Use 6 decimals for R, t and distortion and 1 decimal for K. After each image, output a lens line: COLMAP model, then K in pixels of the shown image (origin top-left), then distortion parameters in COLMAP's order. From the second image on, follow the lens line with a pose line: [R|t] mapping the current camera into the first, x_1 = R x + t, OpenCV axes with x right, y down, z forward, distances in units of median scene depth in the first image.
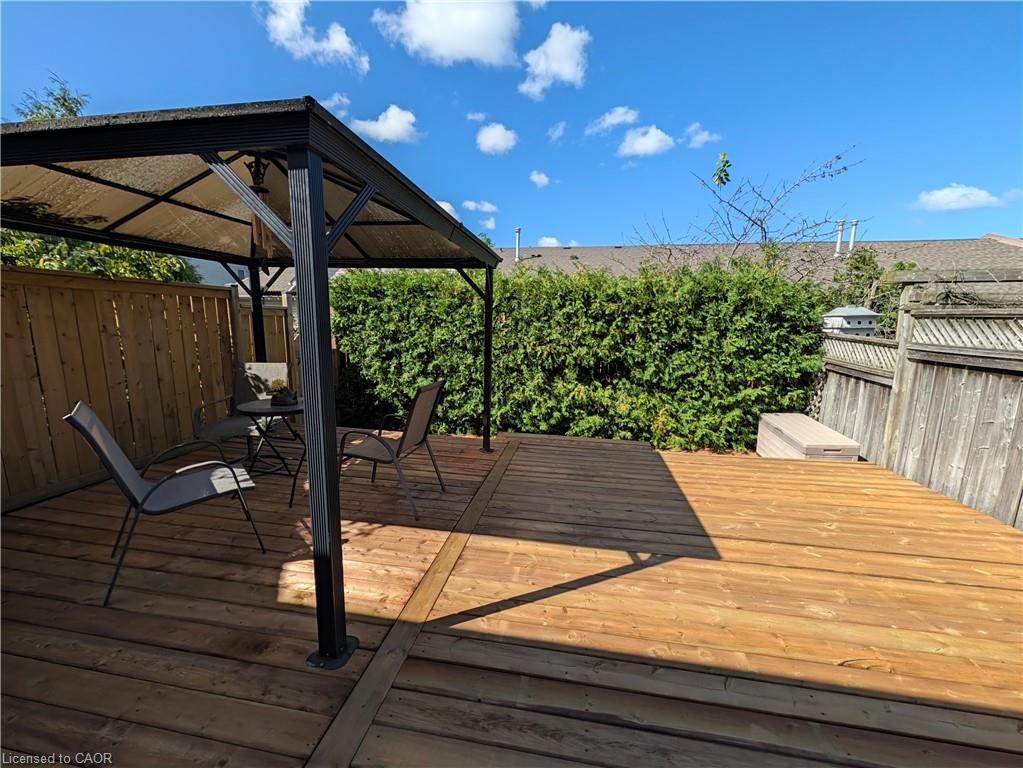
lens RADIAL K [[395.5, 0, 511.5], [0, 395.5, 384.0], [0, 0, 1]] dist [0.002123, -0.000393]
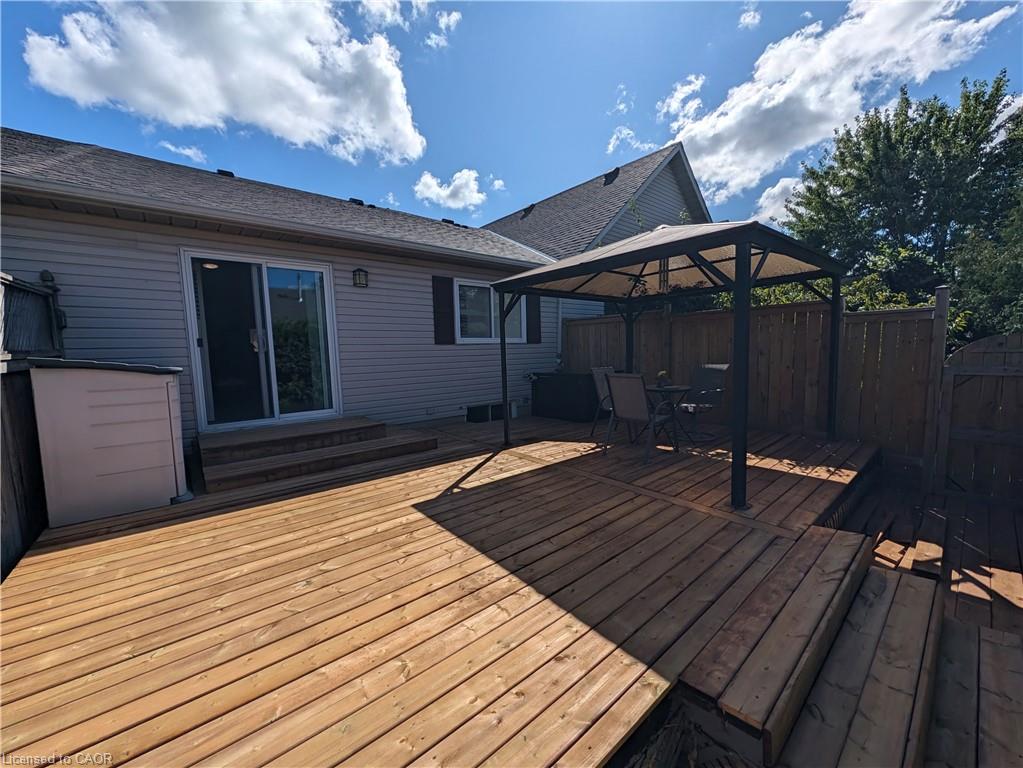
lens RADIAL K [[395.5, 0, 511.5], [0, 395.5, 384.0], [0, 0, 1]] dist [0.002123, -0.000393]
pose [[-0.641976, 0.068259, -0.763680, 0.557208], [-0.099321, 0.980233, 0.171108, -0.094269], [0.760265, 0.185696, -0.622506, 0.855367]]
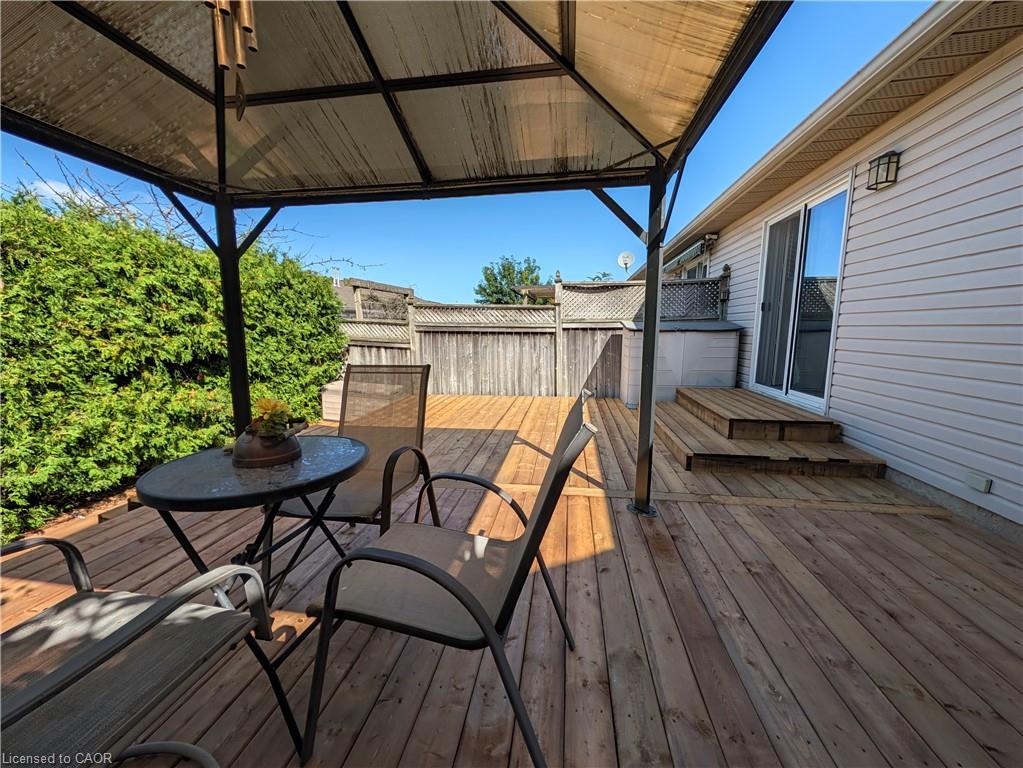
lens RADIAL K [[395.5, 0, 511.5], [0, 395.5, 384.0], [0, 0, 1]] dist [0.002123, -0.000393]
pose [[-0.026463, -0.153313, 0.987823, -0.550270], [0.152978, 0.975909, 0.155562, -0.029313], [-0.987875, 0.155232, -0.002372, 0.425612]]
